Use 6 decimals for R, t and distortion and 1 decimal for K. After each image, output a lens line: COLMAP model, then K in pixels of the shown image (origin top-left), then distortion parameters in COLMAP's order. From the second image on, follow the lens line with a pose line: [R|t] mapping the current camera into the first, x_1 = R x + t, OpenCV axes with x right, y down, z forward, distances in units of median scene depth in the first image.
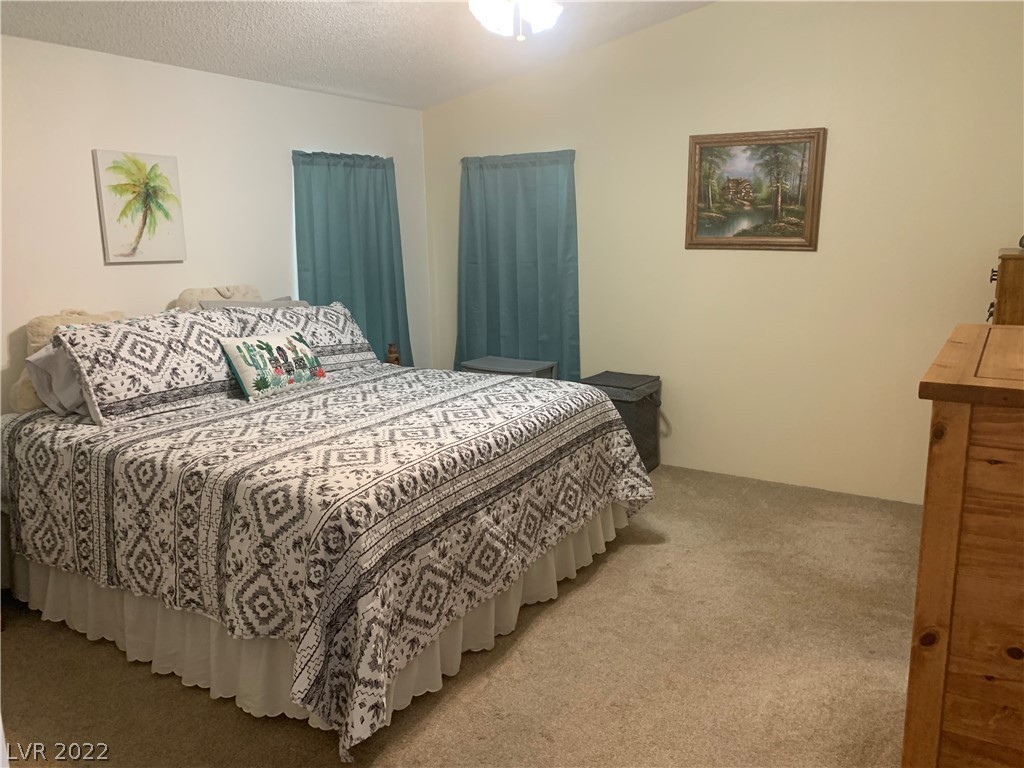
lens RADIAL K [[788.3, 0, 512.1], [0, 788.3, 386.9], [0, 0, 1]] dist [0.040475, -0.052195]
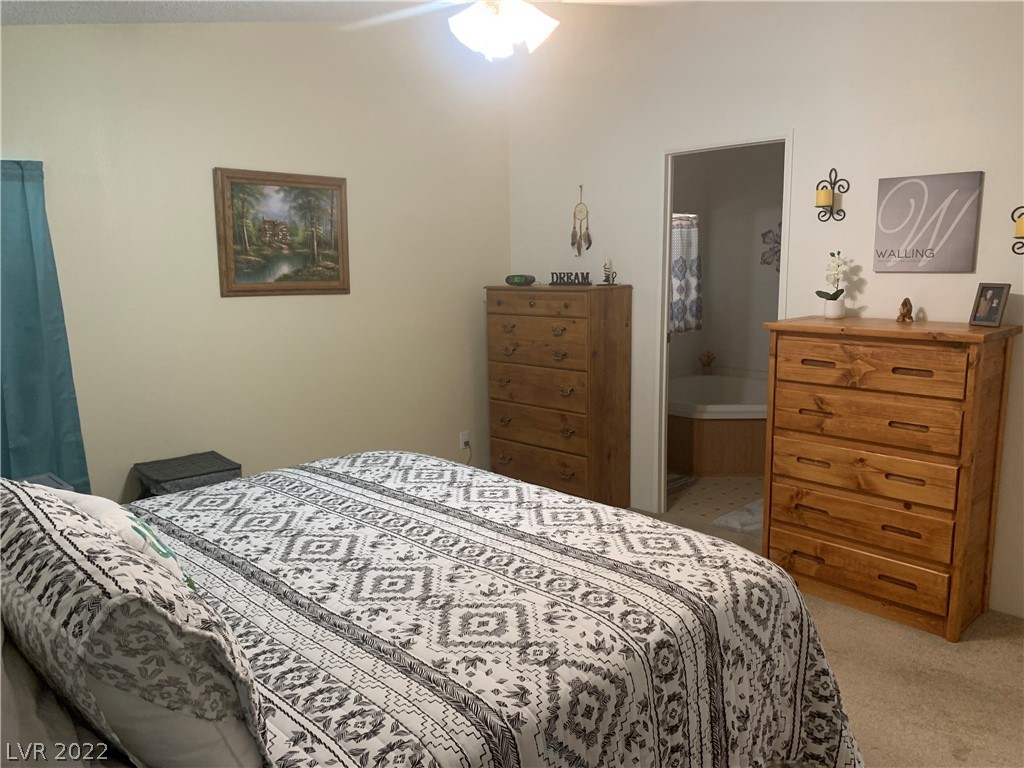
lens RADIAL K [[788.3, 0, 511.4], [0, 788.3, 384.3], [0, 0, 1]] dist [0.040475, -0.052195]
pose [[0.227666, -0.172554, 0.958328, -0.585318], [0.174740, 0.975437, 0.134122, -0.152649], [-0.957932, 0.136923, 0.252226, 0.529638]]
